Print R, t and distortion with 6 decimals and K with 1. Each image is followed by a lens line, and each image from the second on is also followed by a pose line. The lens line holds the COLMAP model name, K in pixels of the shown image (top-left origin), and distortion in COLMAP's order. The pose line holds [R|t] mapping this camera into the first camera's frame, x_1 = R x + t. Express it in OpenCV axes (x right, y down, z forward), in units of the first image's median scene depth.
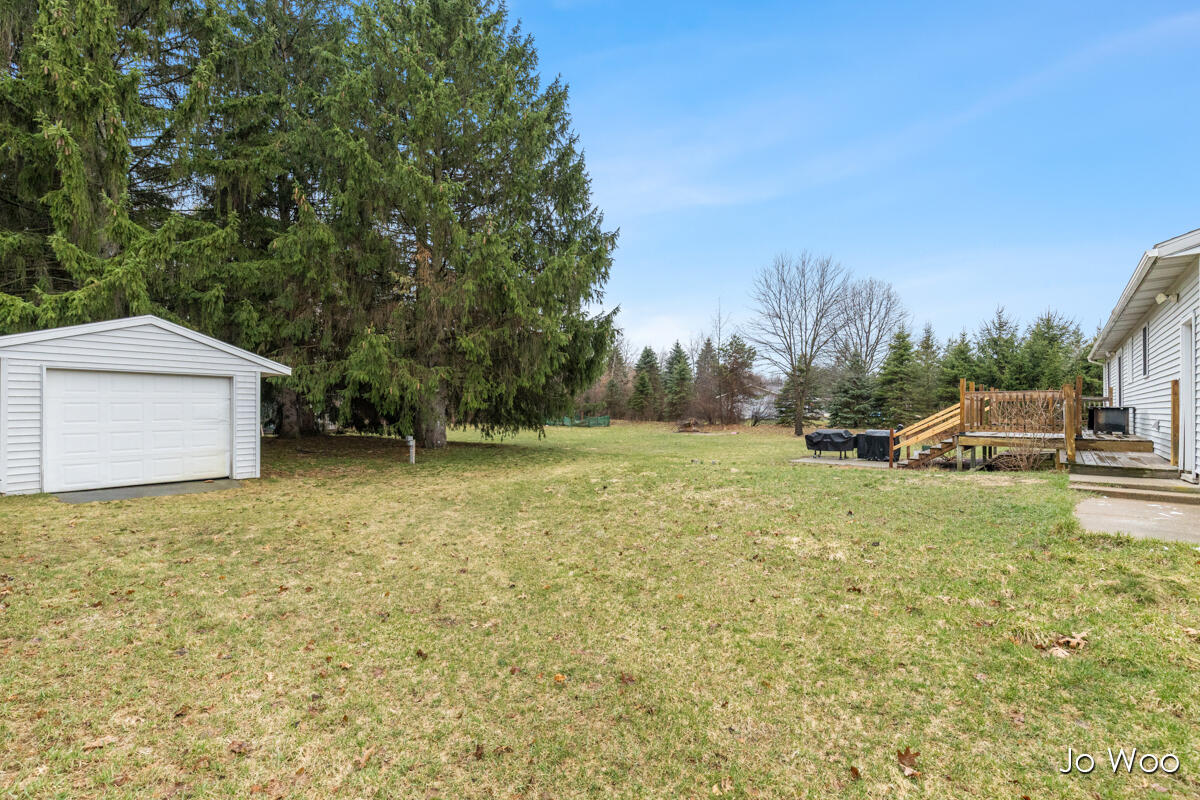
lens RADIAL K [[552.0, 0, 600.0], [0, 552.0, 400.0], [0, 0, 1]] dist [0.000981, 0.000186]
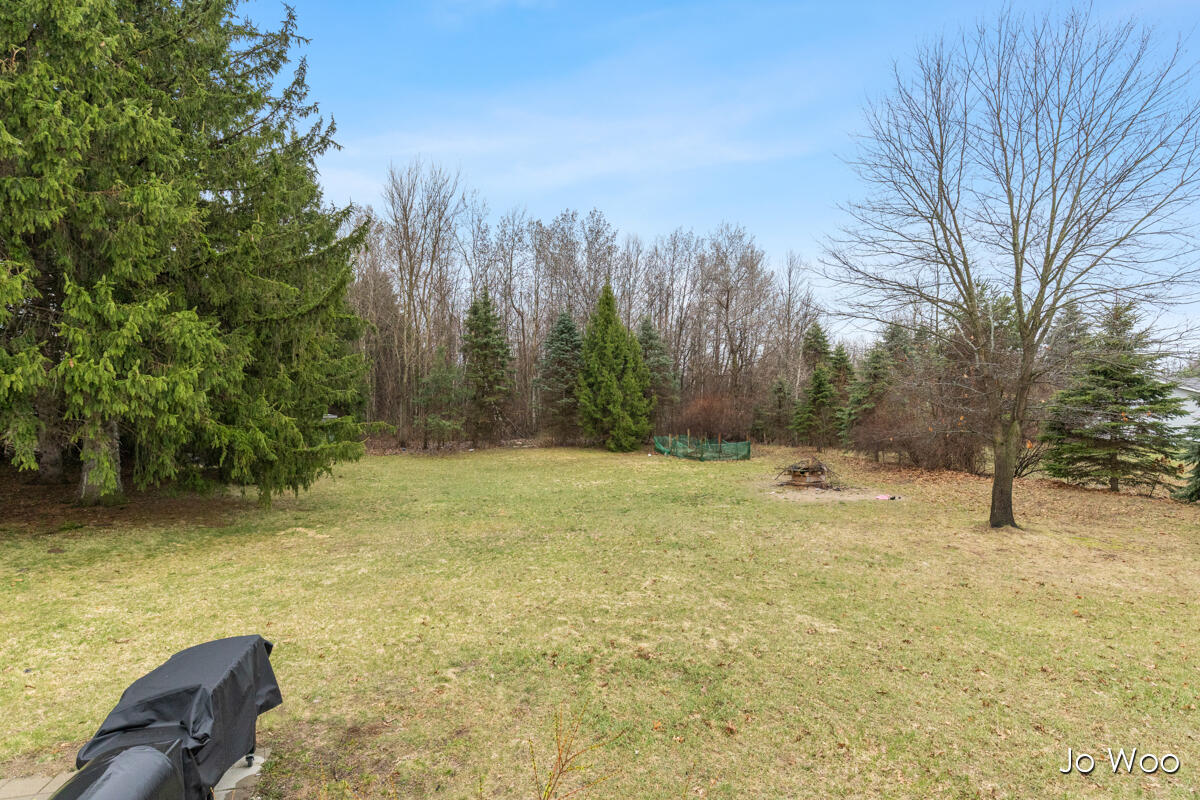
lens RADIAL K [[607.9, 0, 600.0], [0, 607.9, 400.0], [0, 0, 1]] dist [-0.000263, 0.000007]
pose [[0.816894, -0.015261, -0.576586, 0.395209], [0.014027, 0.999880, -0.006591, -0.021782], [0.576617, -0.002703, 0.817010, 0.536581]]
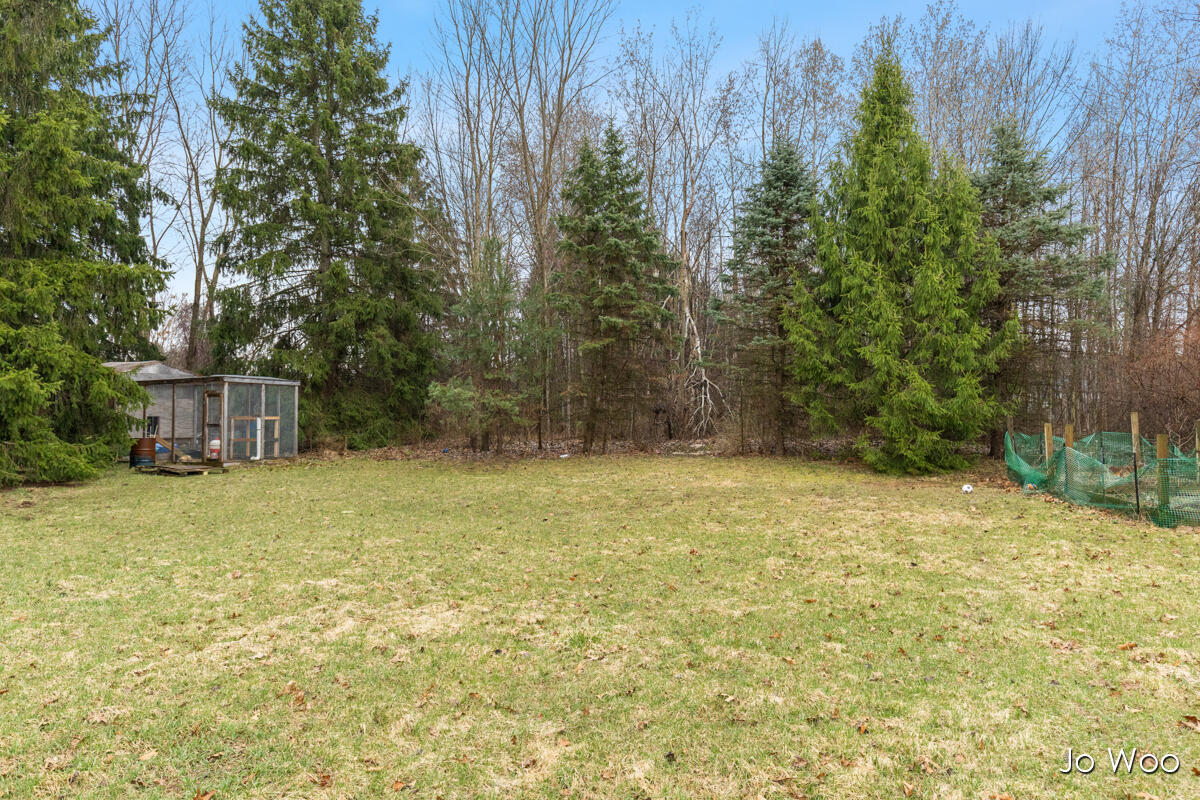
lens RADIAL K [[743.5, 0, 600.0], [0, 743.5, 400.0], [0, 0, 1]] dist [-0.002216, -0.000592]
pose [[0.419661, -0.023420, -0.907379, 0.141948], [0.012186, 0.999722, -0.020167, 0.025424], [0.907599, -0.002594, 0.419830, 1.093793]]
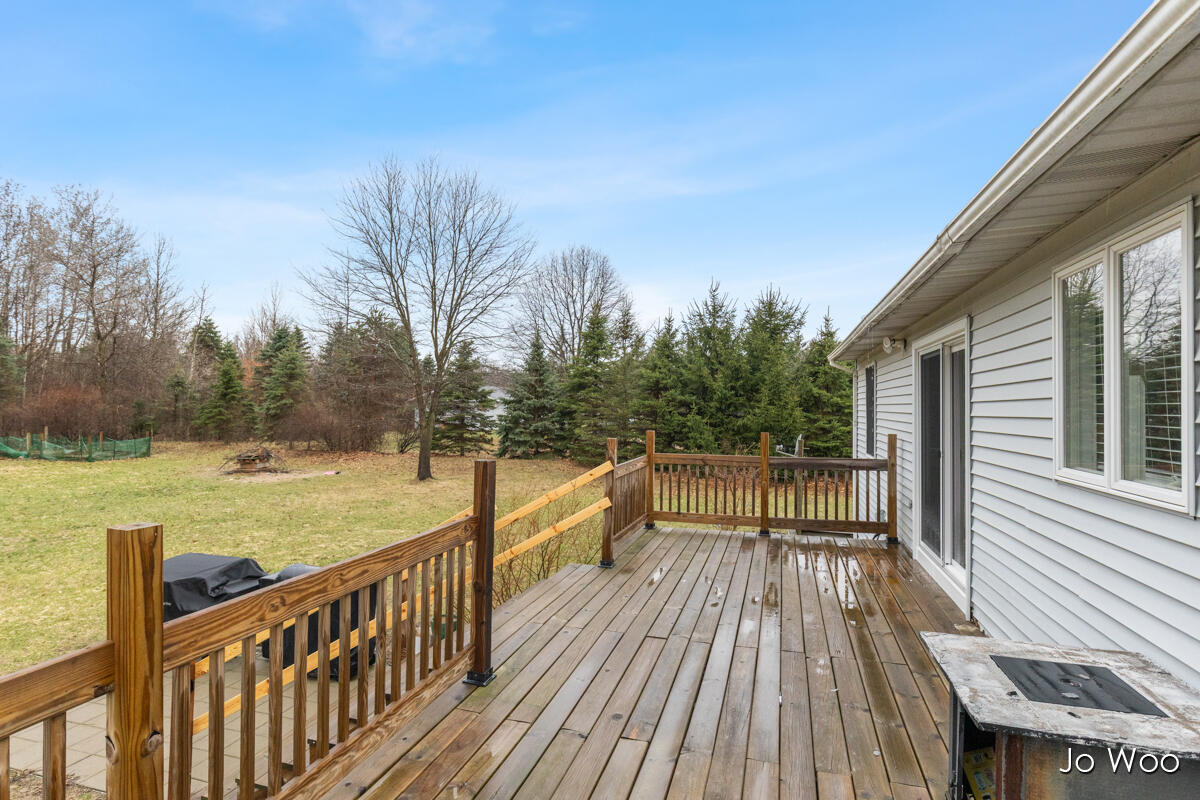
lens RADIAL K [[607.9, 0, 600.0], [0, 607.9, 400.0], [0, 0, 1]] dist [-0.000263, 0.000007]
pose [[0.920172, 0.003457, 0.391499, 0.294471], [-0.006361, 0.999961, 0.006122, -0.025292], [-0.391462, -0.008124, 0.920158, 0.353819]]
